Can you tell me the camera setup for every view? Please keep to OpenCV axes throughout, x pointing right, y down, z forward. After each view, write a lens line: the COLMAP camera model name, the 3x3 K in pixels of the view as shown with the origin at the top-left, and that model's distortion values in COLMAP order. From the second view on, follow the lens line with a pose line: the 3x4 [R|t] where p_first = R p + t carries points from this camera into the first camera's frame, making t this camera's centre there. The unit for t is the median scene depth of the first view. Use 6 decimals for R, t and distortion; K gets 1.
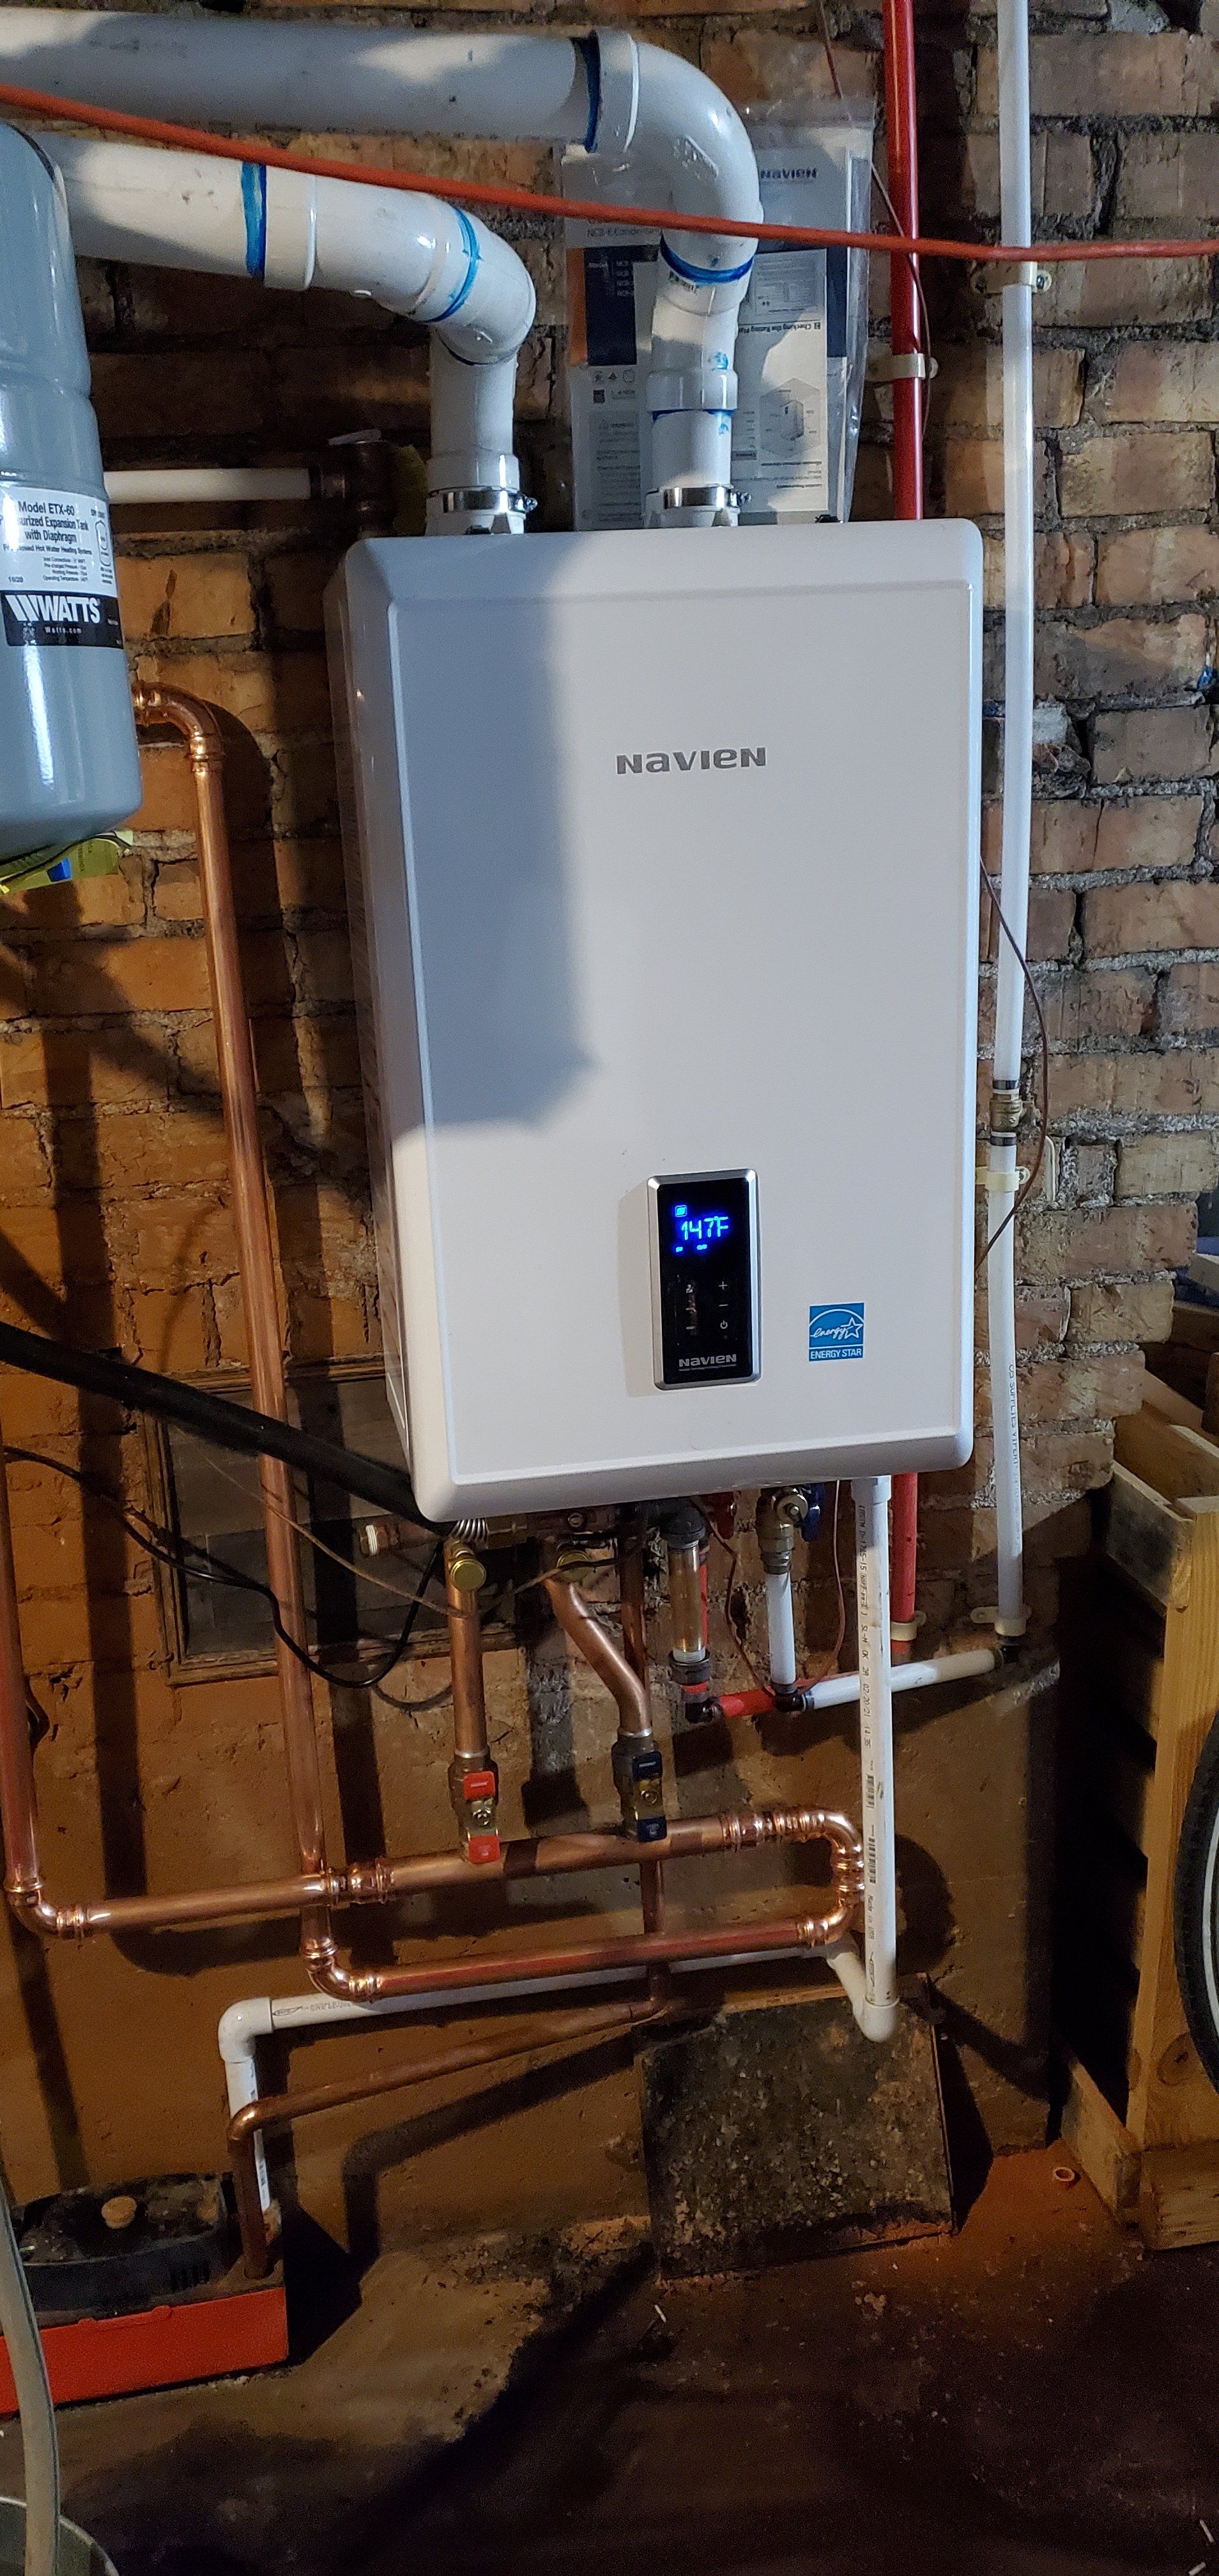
lens RADIAL K [[1979.9, 0, 539.6], [0, 1979.9, 1288.6], [0, 0, 1]] dist [-0.003720, -0.037318]
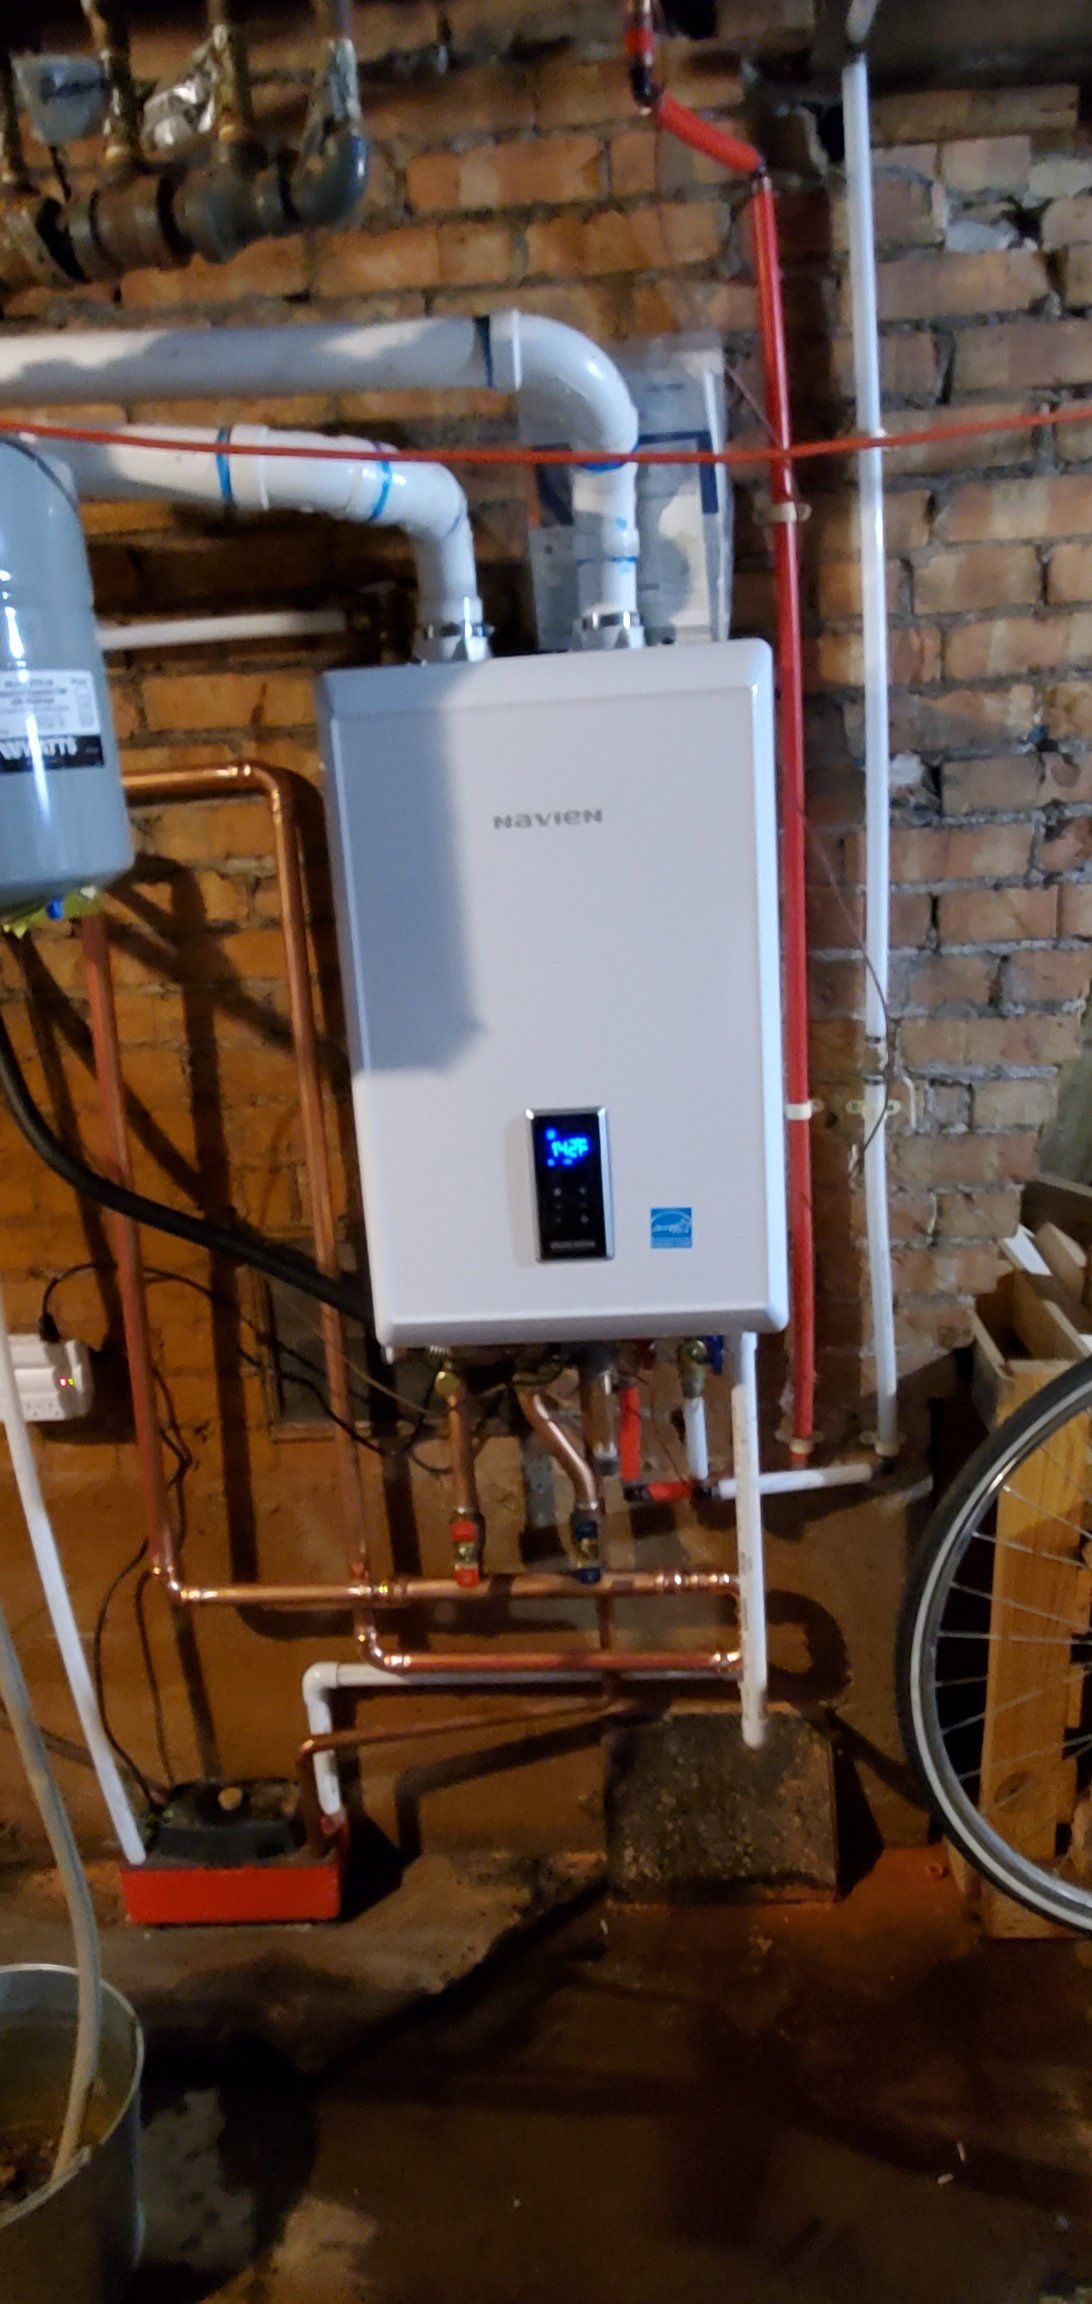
lens RADIAL K [[1503.4, 0, 546.0], [0, 1503.4, 1112.4], [0, 0, 1]] dist [-0.035696, 0.000152]
pose [[0.974107, 0.035465, -0.223288, 0.253075], [-0.037795, 0.999267, -0.006165, -0.041159], [0.222905, 0.014444, 0.974733, -0.027206]]
